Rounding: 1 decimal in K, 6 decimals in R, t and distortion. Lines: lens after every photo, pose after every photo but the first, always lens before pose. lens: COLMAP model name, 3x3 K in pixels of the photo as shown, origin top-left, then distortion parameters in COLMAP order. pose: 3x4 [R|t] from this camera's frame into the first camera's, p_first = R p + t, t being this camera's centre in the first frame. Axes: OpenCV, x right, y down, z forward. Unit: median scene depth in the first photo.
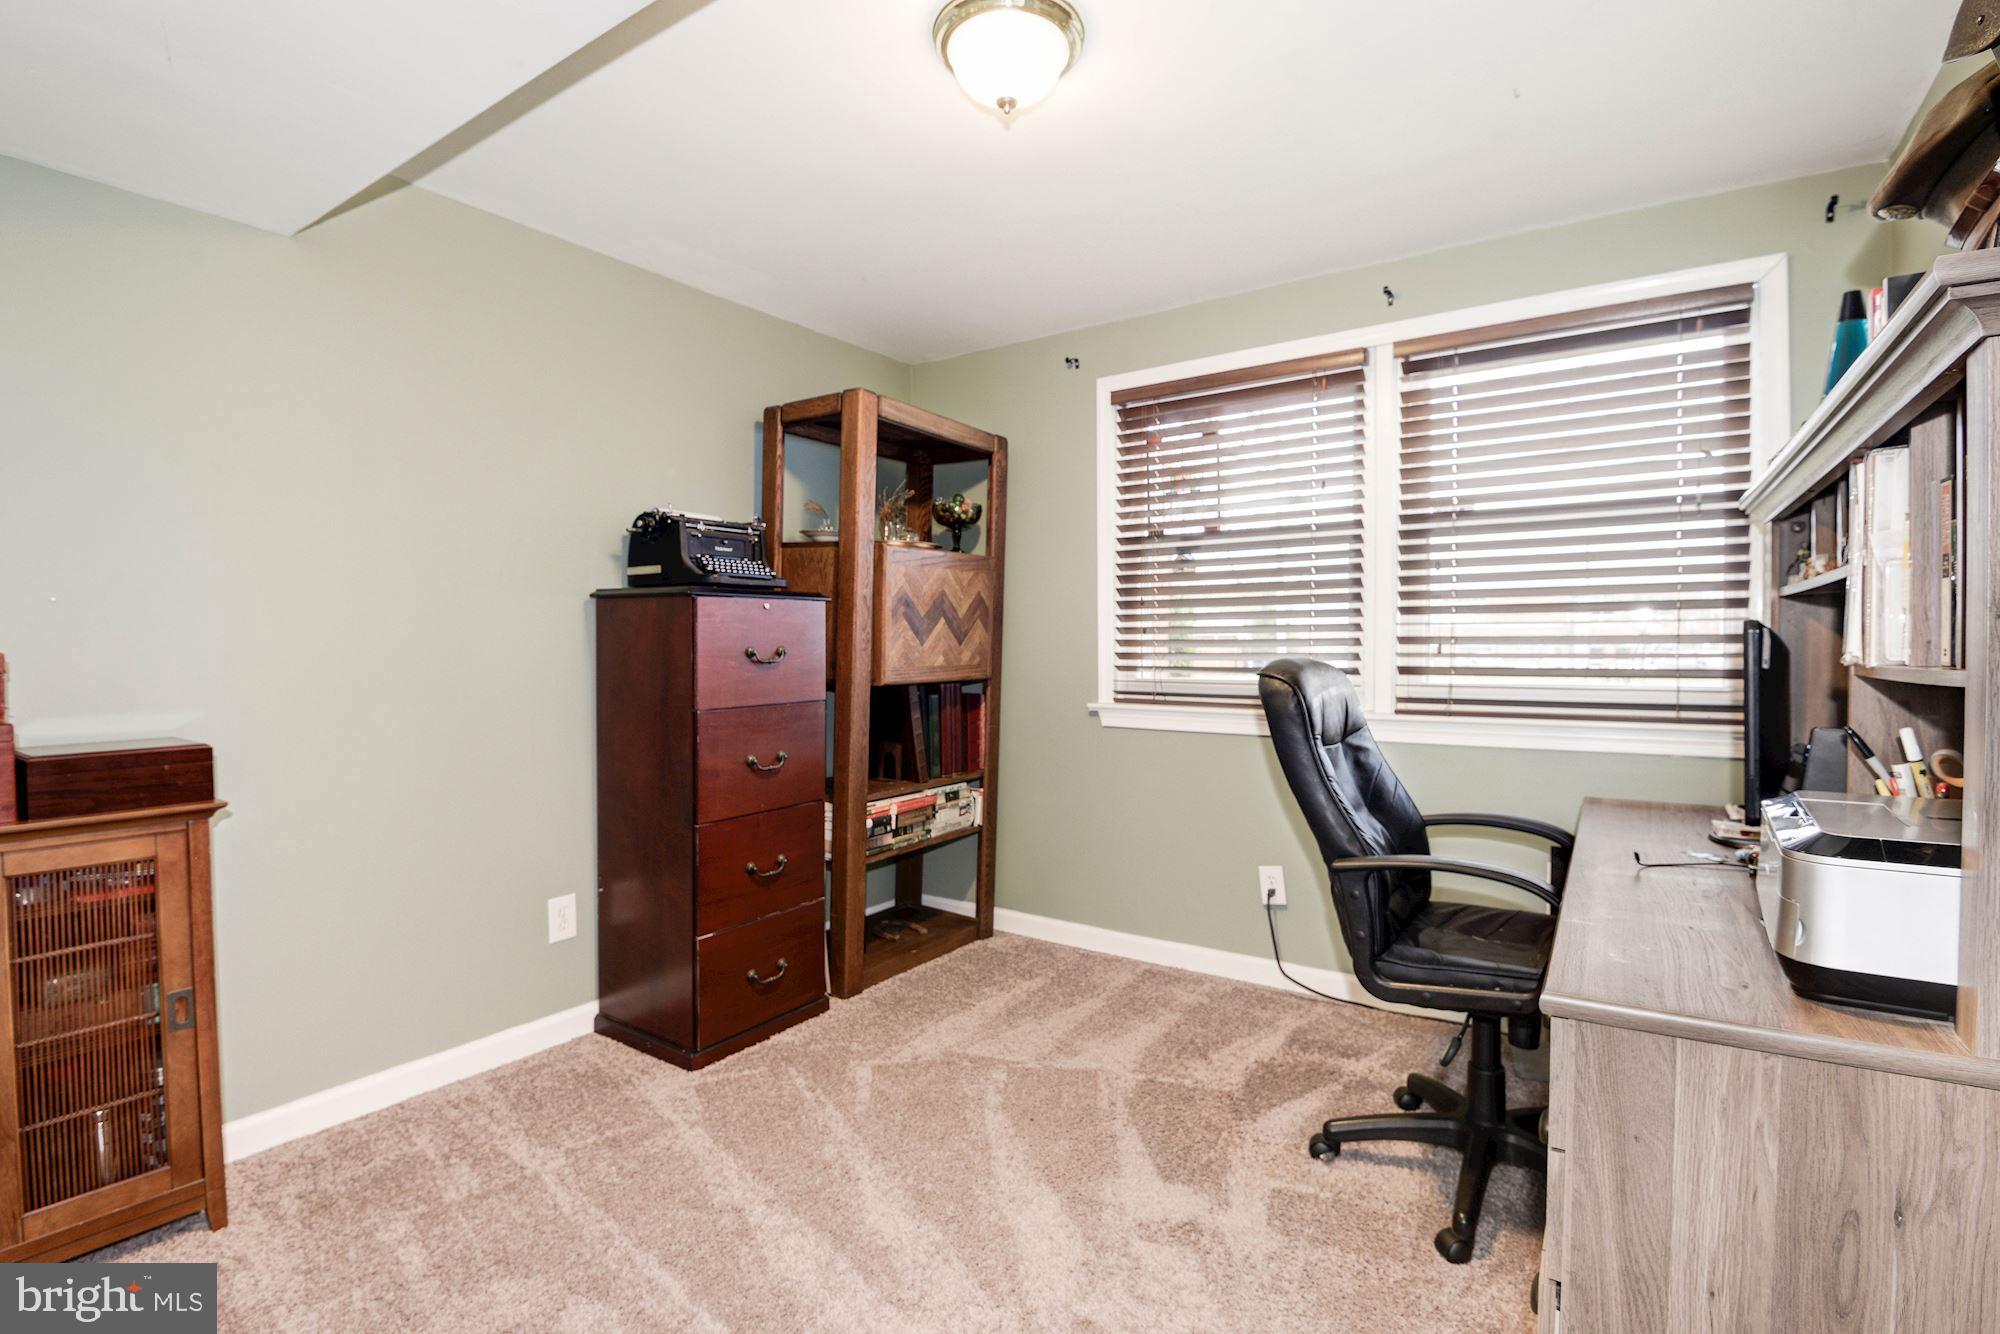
lens RADIAL K [[953.9, 0, 1021.7], [0, 953.9, 655.6], [0, 0, 1]] dist [-0.000641, -0.019241]
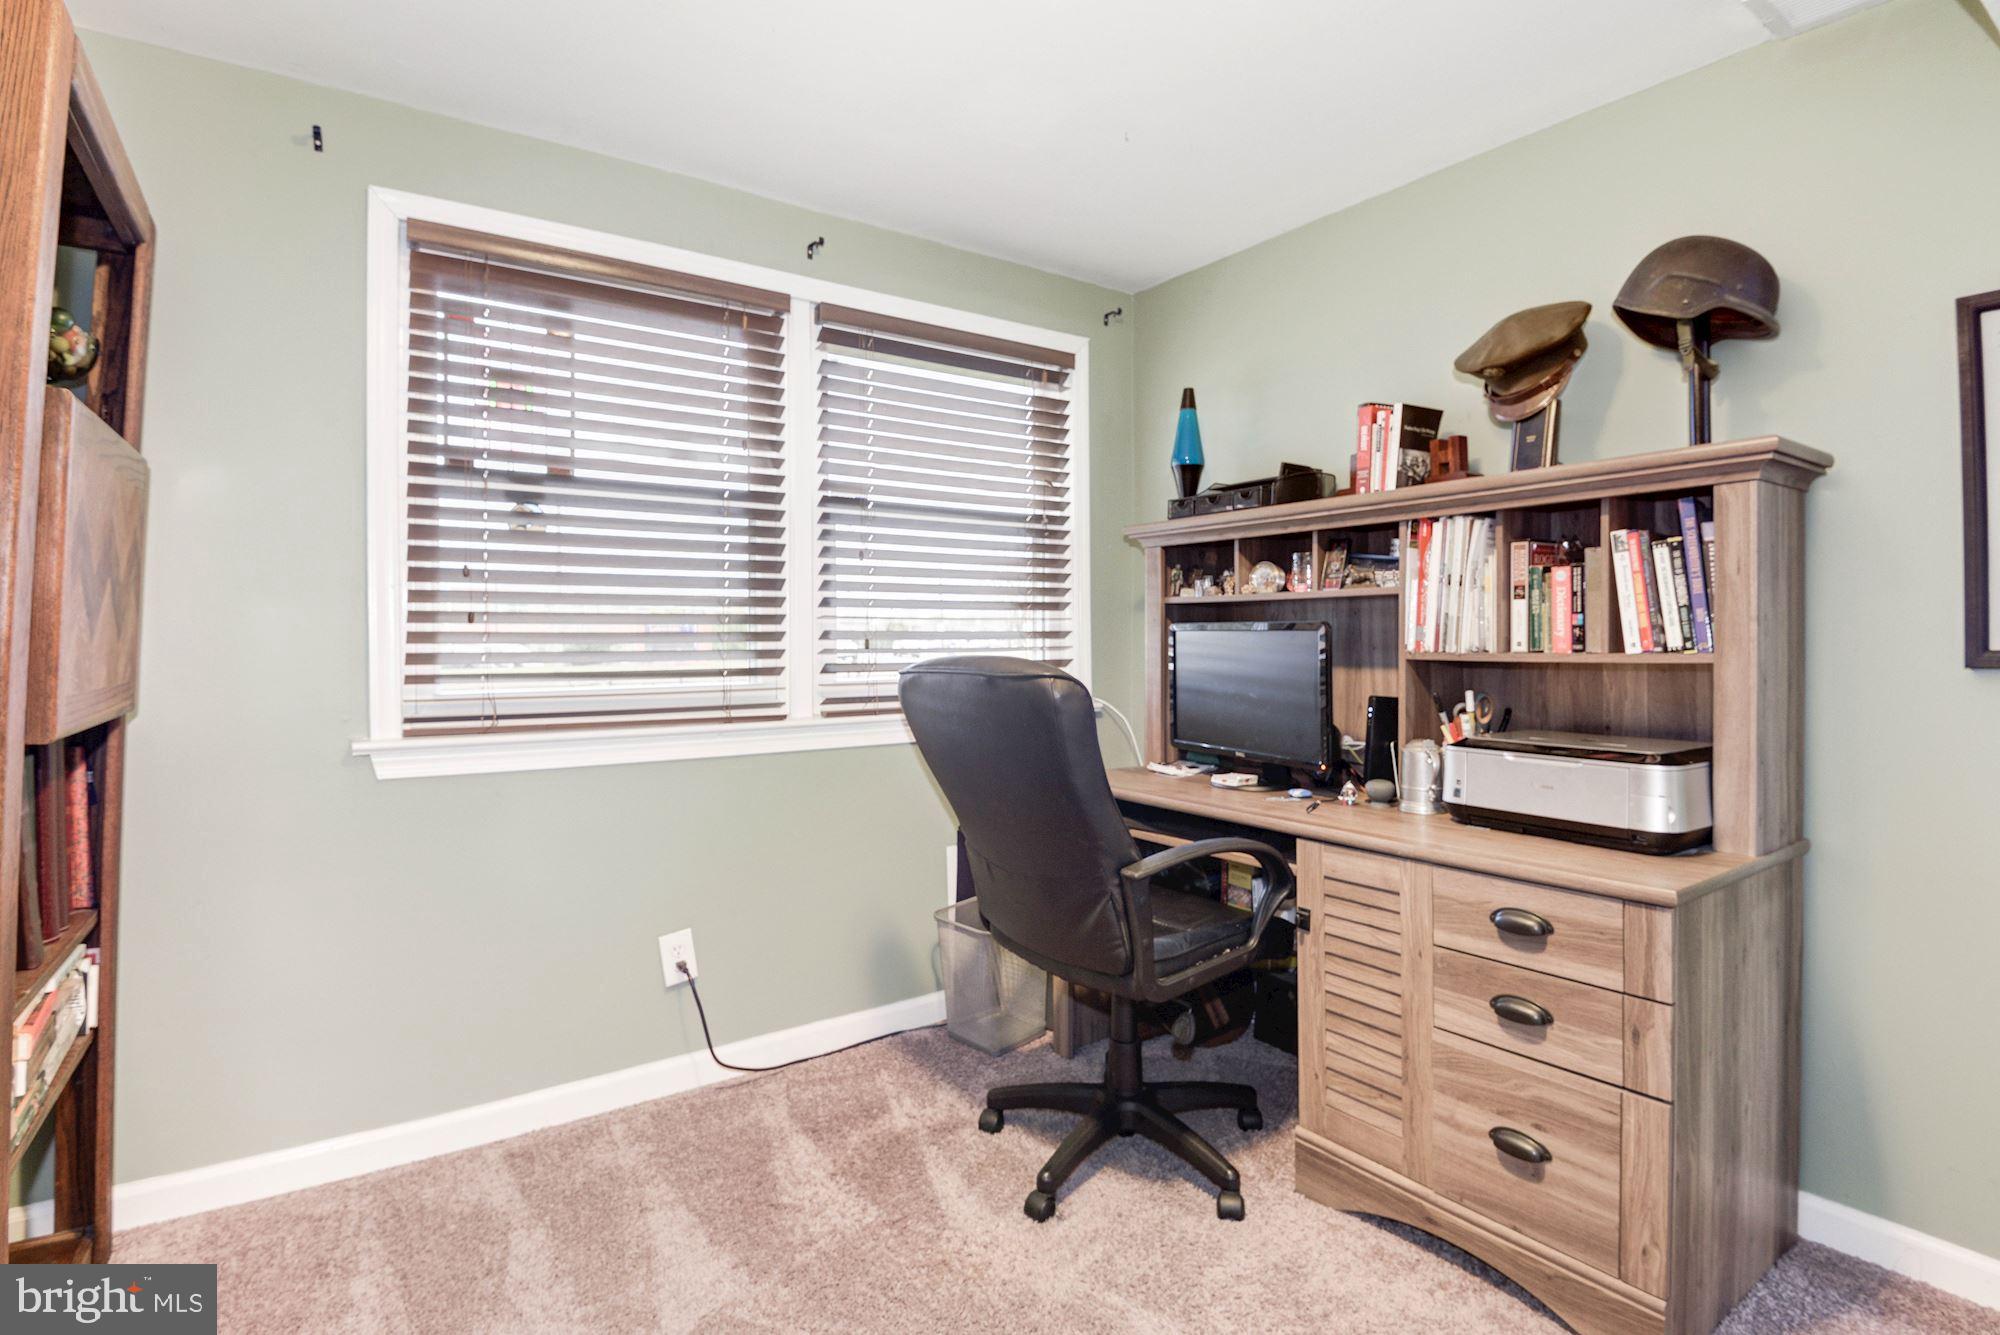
lens RADIAL K [[953.9, 0, 1021.7], [0, 953.9, 656.1], [0, 0, 1]] dist [-0.000641, -0.019241]
pose [[0.356805, -0.005739, 0.934161, -0.327437], [0.020813, 0.999782, -0.001808, 0.008282], [-0.933947, 0.020088, 0.356846, 0.447896]]
